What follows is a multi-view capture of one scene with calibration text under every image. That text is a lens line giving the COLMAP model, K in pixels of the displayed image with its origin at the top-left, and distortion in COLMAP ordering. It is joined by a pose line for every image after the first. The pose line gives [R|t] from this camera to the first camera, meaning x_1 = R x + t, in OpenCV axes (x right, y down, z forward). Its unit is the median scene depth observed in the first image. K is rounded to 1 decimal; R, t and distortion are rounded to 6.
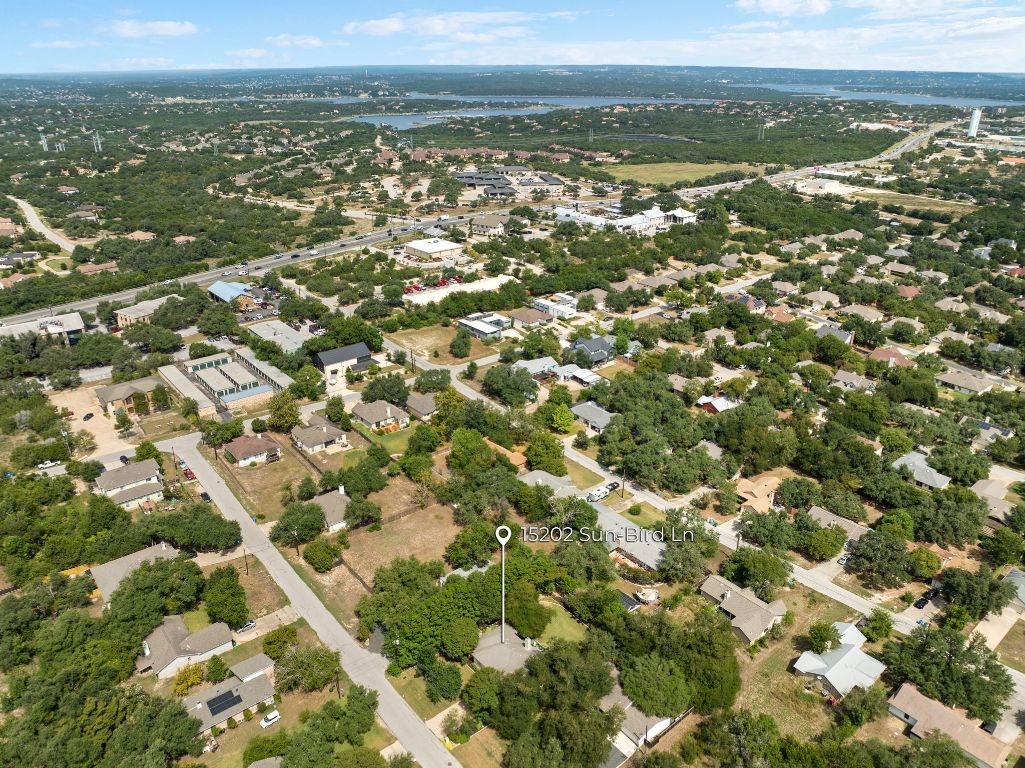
lens RADIAL K [[739.3, 0, 512.5], [0, 739.3, 384.0], [0, 0, 1]] dist [0.068843, -0.001018]
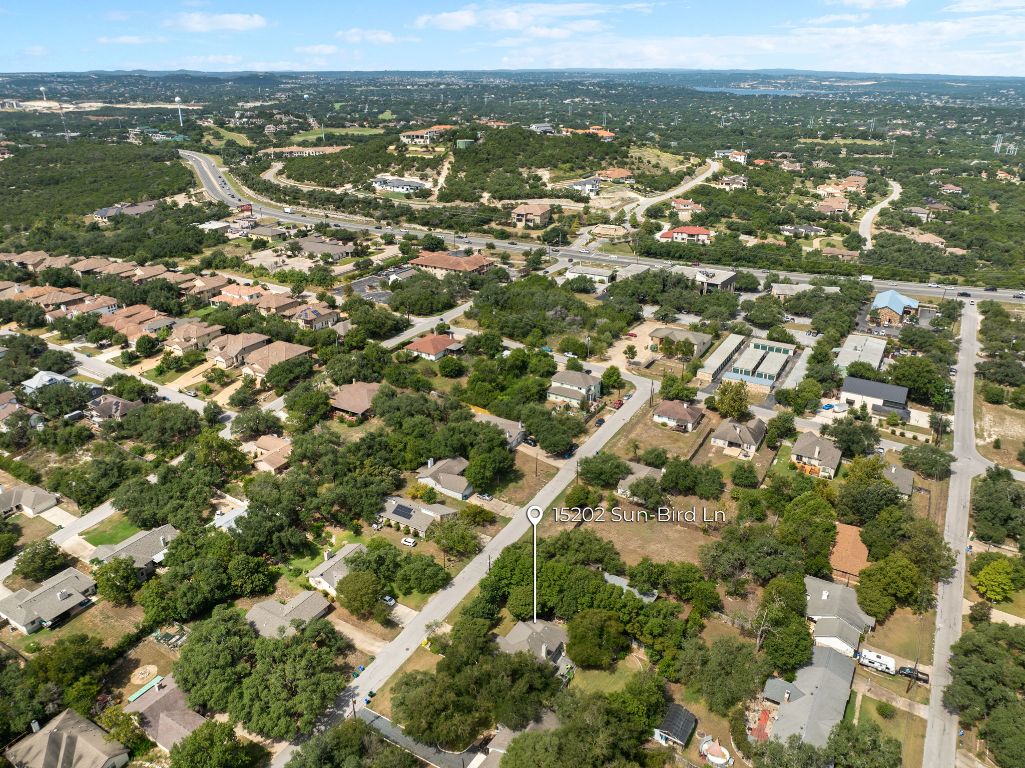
lens RADIAL K [[732.8, 0, 512.5], [0, 732.8, 384.0], [0, 0, 1]] dist [0.014540, 0.000709]
pose [[0.378788, 0.396414, -0.836287, 0.481006], [-0.389824, 0.887891, 0.244309, -0.131122], [0.839379, 0.233463, 0.490854, 0.290274]]
